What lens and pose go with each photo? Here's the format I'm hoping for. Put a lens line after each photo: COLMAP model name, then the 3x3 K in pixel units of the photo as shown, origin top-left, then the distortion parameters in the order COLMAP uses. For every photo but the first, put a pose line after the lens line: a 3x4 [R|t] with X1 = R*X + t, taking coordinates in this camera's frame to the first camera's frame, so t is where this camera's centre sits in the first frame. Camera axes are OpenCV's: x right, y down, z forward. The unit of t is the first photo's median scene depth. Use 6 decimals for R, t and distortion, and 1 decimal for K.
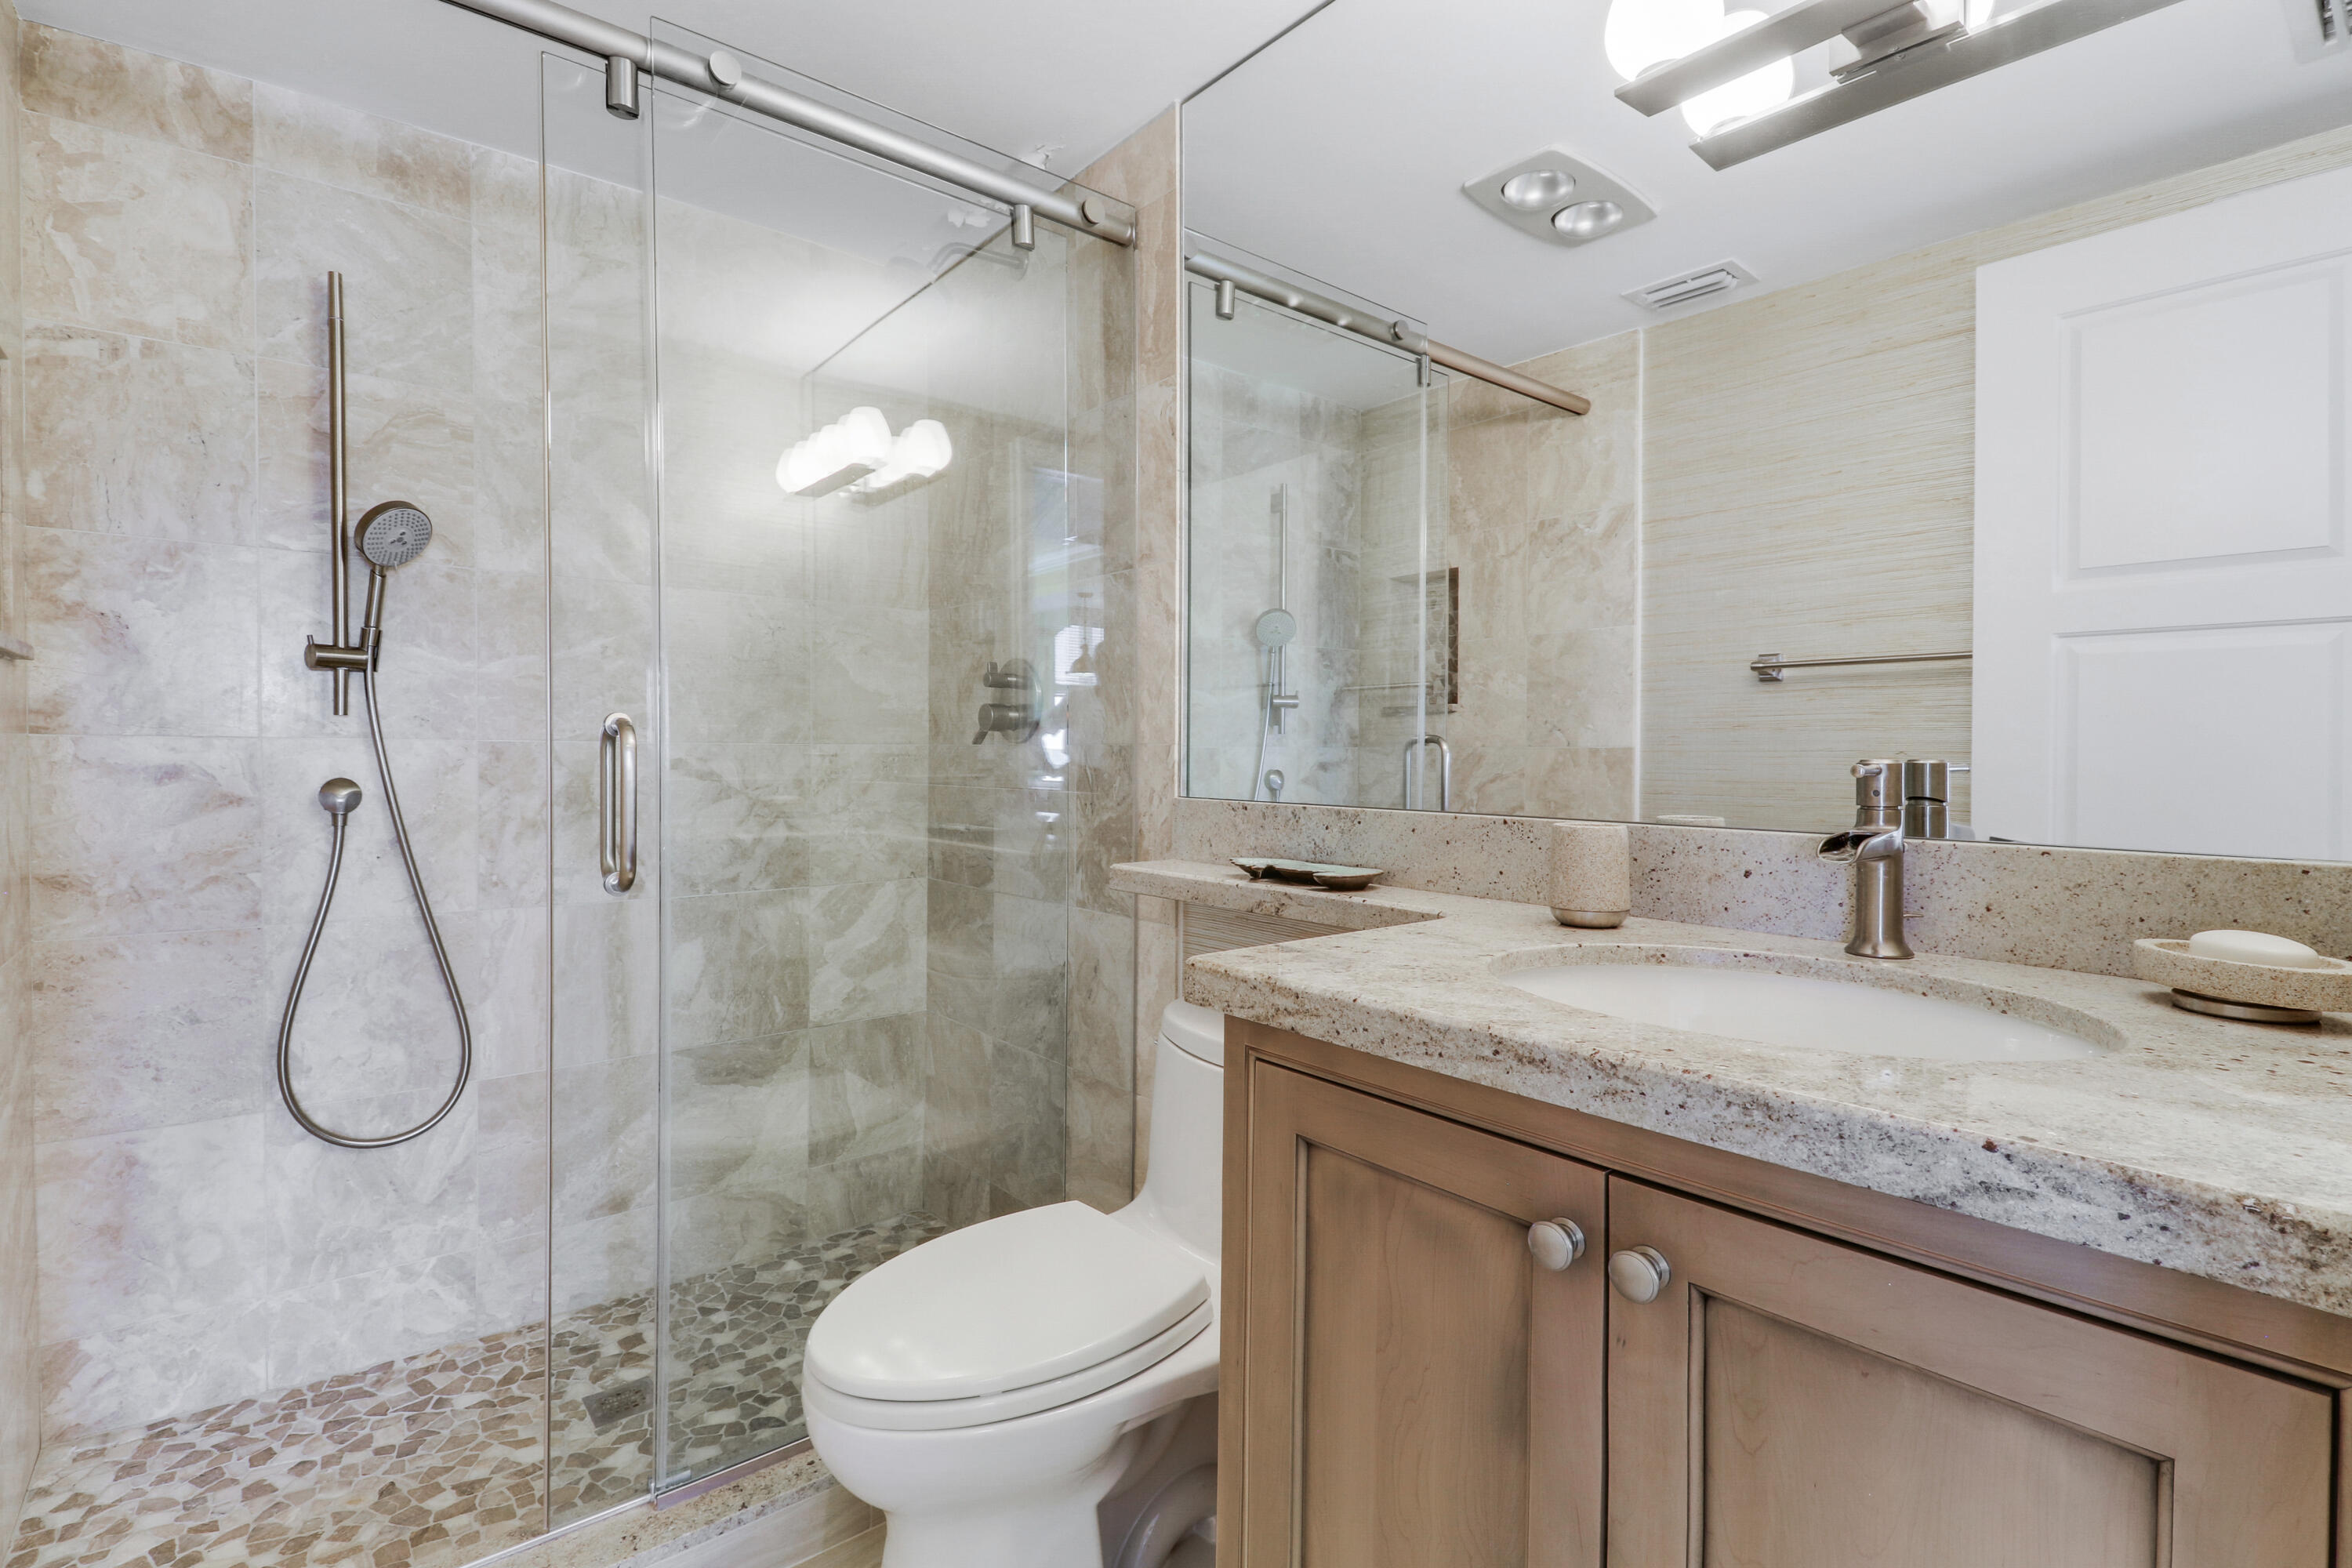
lens RADIAL K [[1091.8, 0, 1176.4], [0, 1091.8, 774.1], [0, 0, 1]] dist [0.007071, -0.015591]
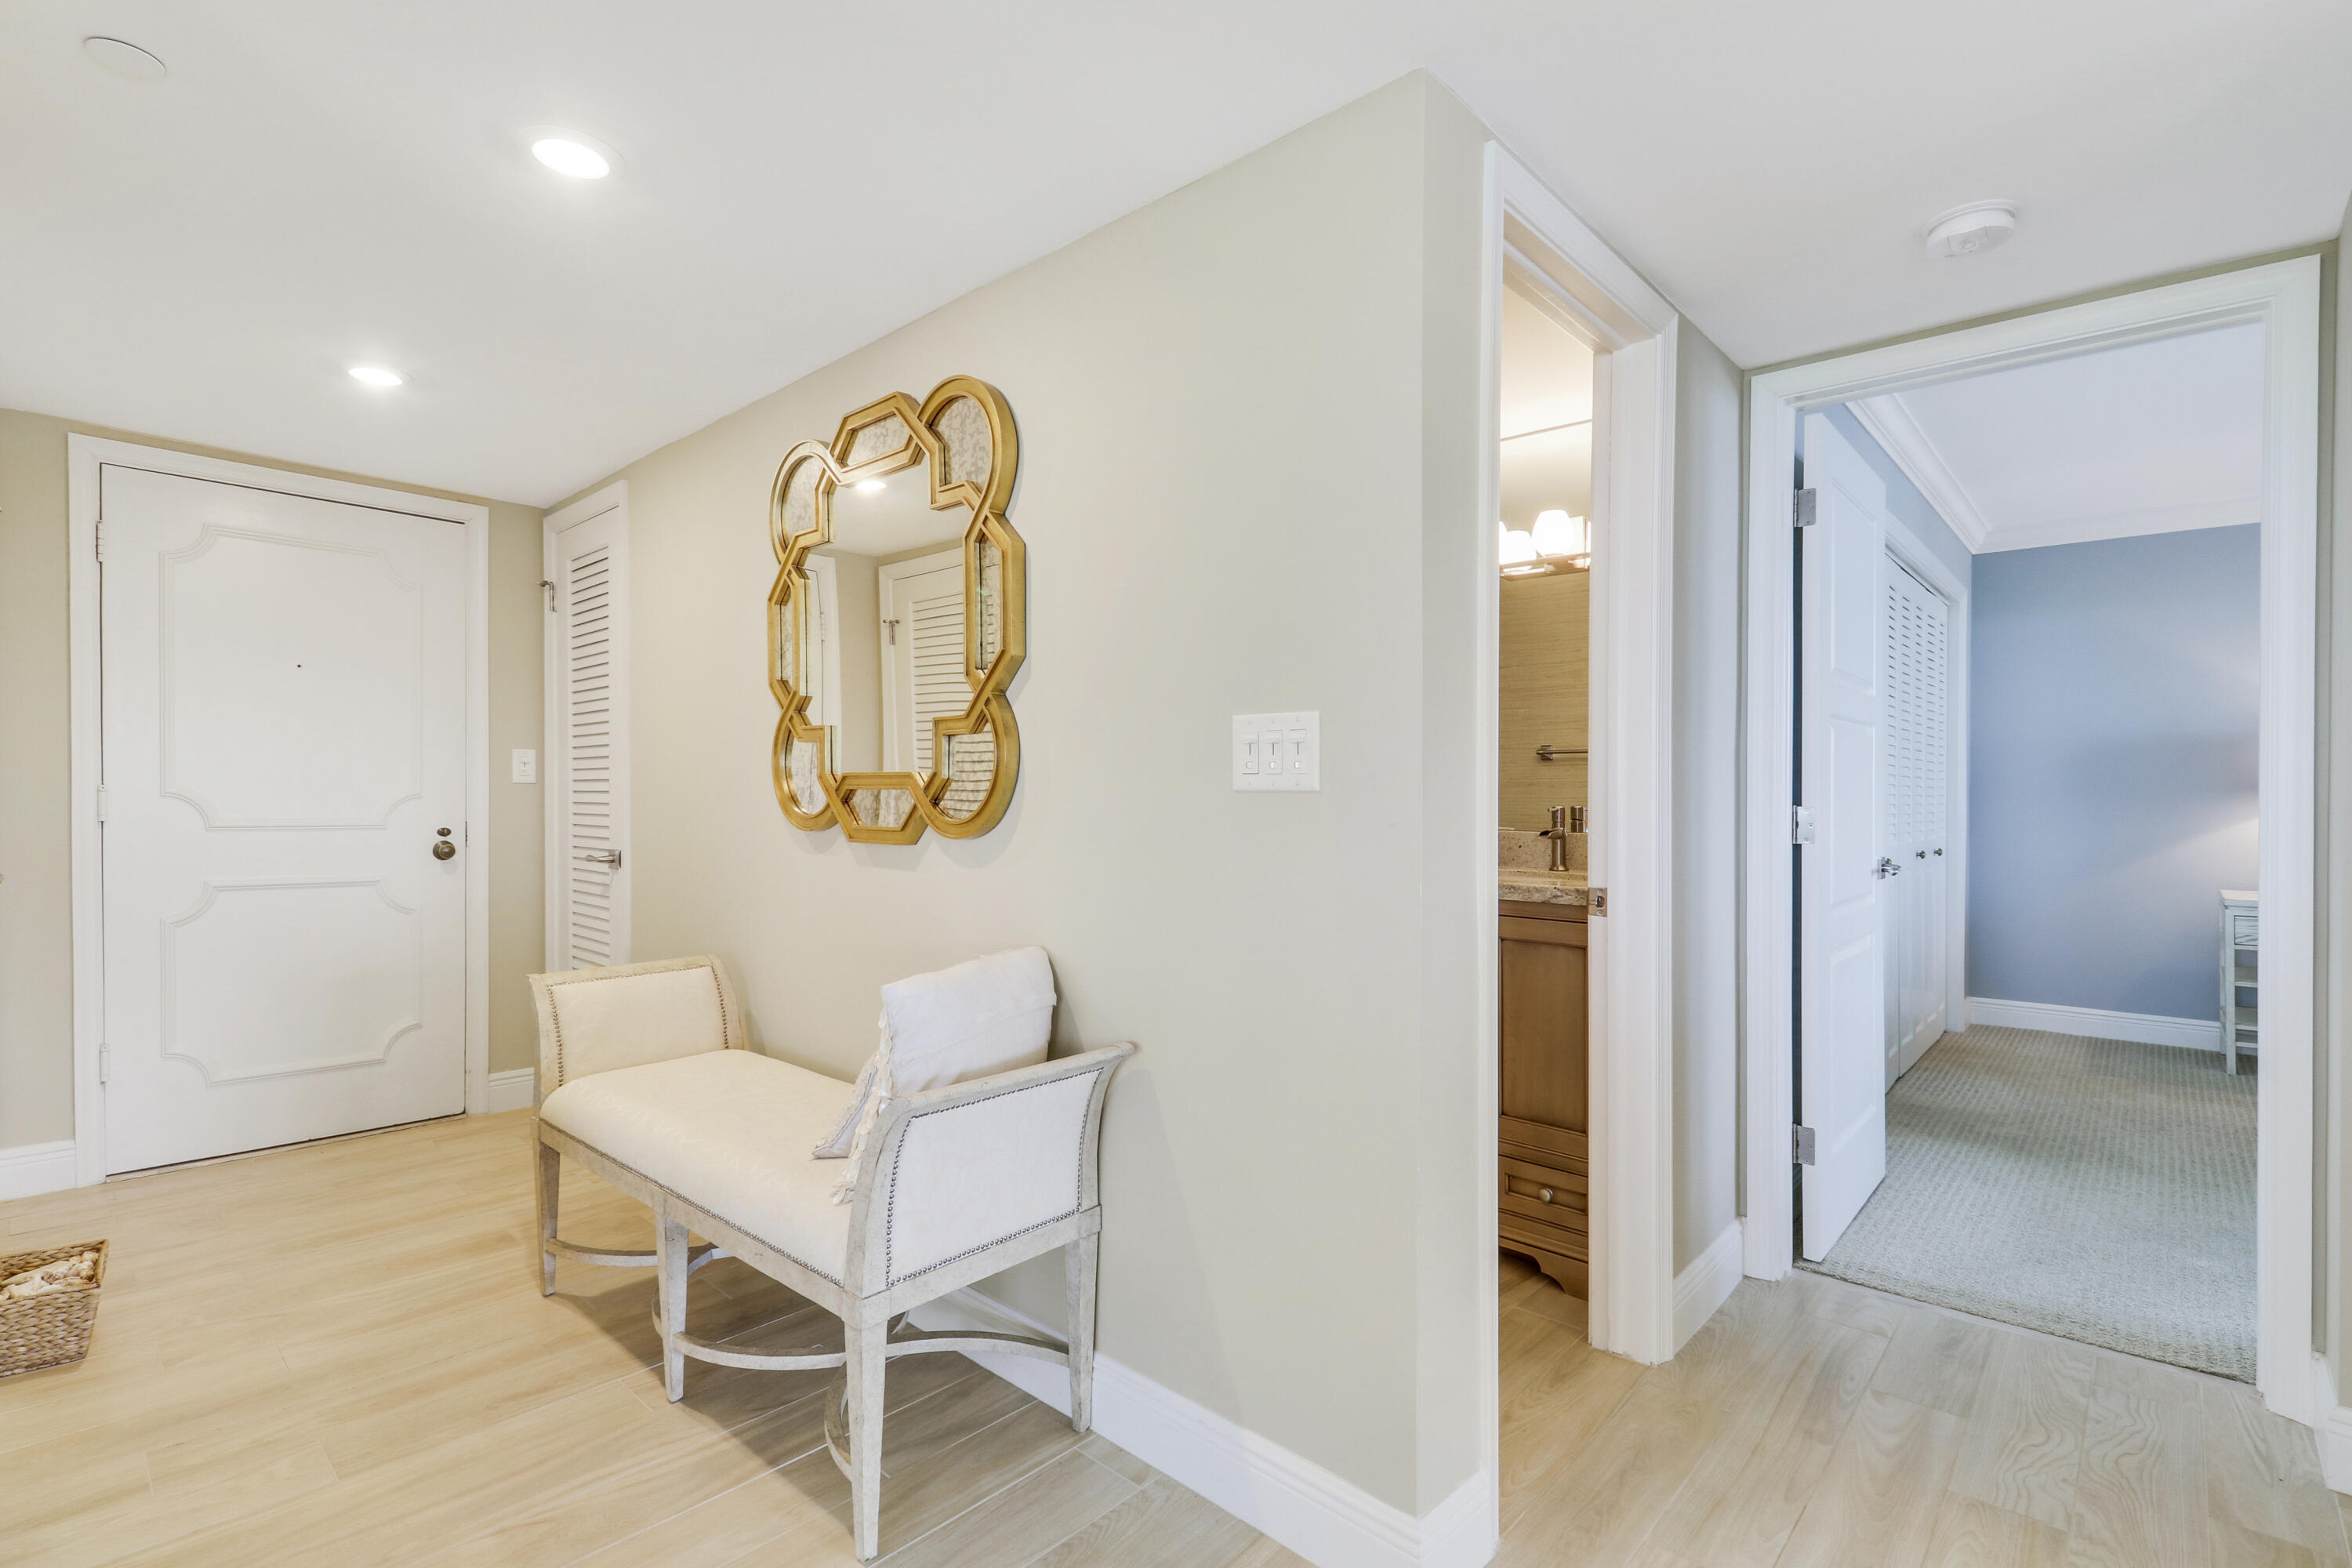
lens RADIAL K [[1091.8, 0, 1176.4], [0, 1091.8, 774.1], [0, 0, 1]] dist [0.007071, -0.015591]
pose [[0.990909, 0.009573, 0.134192, -0.840212], [-0.005985, 0.999614, -0.027117, -0.014185], [-0.134399, 0.026067, 0.990584, -1.912371]]
